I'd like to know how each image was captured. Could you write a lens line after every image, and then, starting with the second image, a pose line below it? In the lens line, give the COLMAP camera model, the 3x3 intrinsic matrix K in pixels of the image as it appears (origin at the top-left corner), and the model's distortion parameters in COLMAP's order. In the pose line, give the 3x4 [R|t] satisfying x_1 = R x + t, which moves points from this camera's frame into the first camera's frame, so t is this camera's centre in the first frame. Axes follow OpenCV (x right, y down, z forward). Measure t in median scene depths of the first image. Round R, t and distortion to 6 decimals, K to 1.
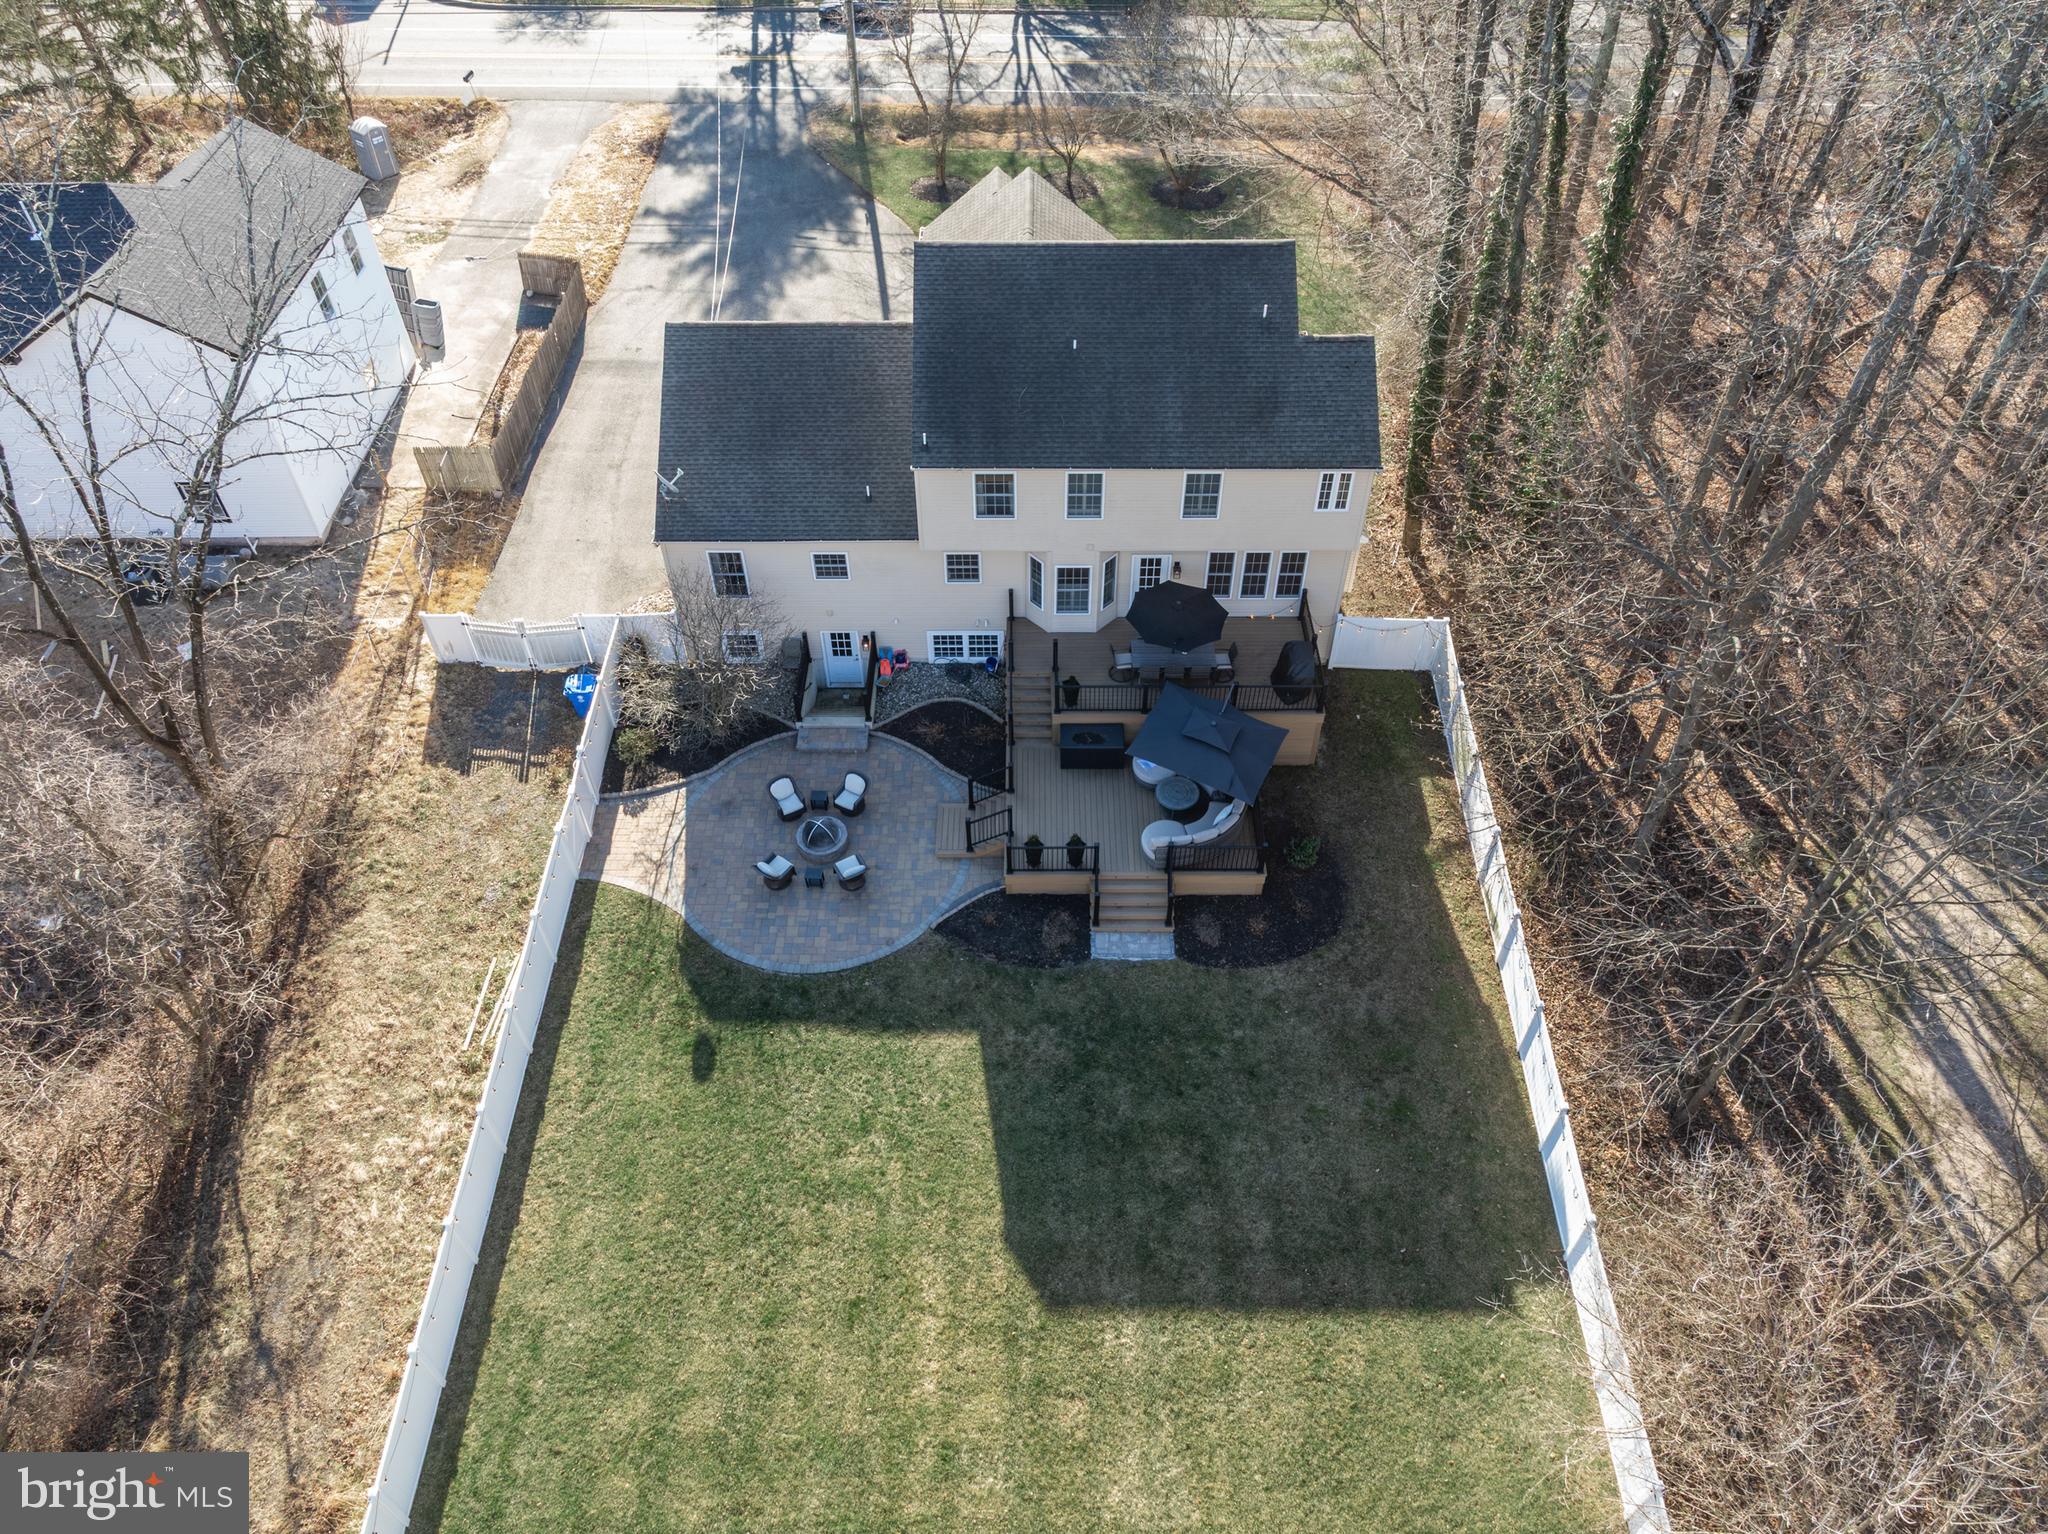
lens RADIAL K [[1440.6, 0, 1025.4], [0, 1440.6, 767.0], [0, 0, 1]] dist [-0.025999, 0.006211]
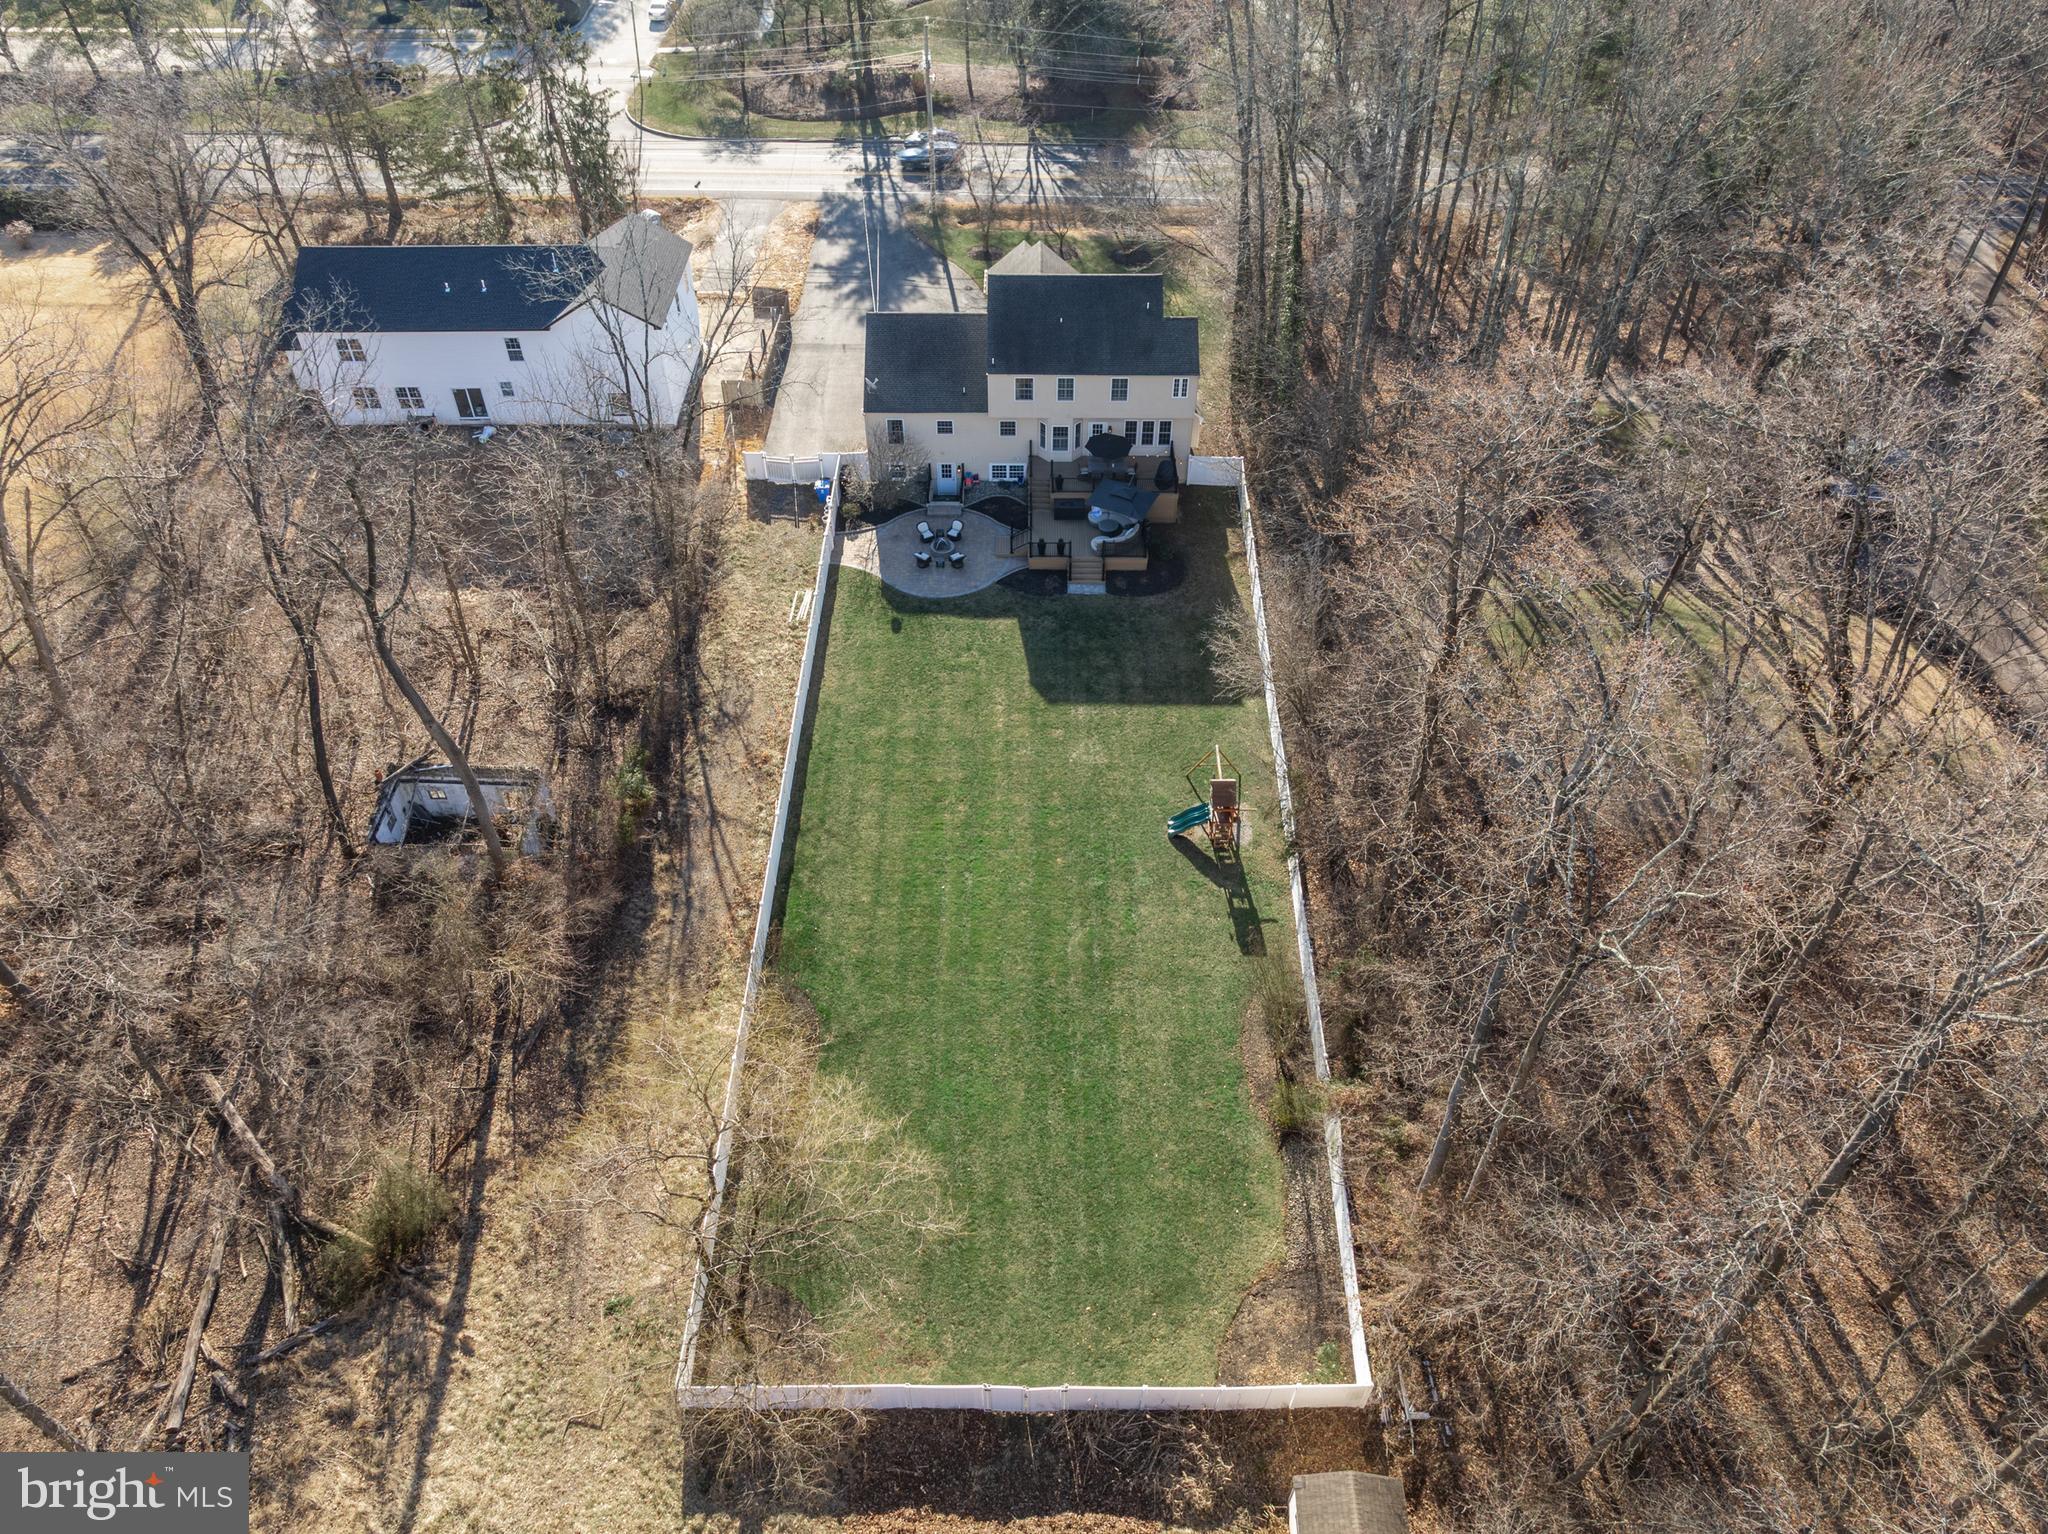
lens RADIAL K [[1440.6, 0, 1025.4], [0, 1440.6, 767.0], [0, 0, 1]] dist [-0.025999, 0.006211]
pose [[0.999990, 0.004391, 0.000909, -0.017819], [-0.004344, 0.998935, -0.045938, 0.448943], [-0.001110, 0.045934, 0.998944, -1.065946]]
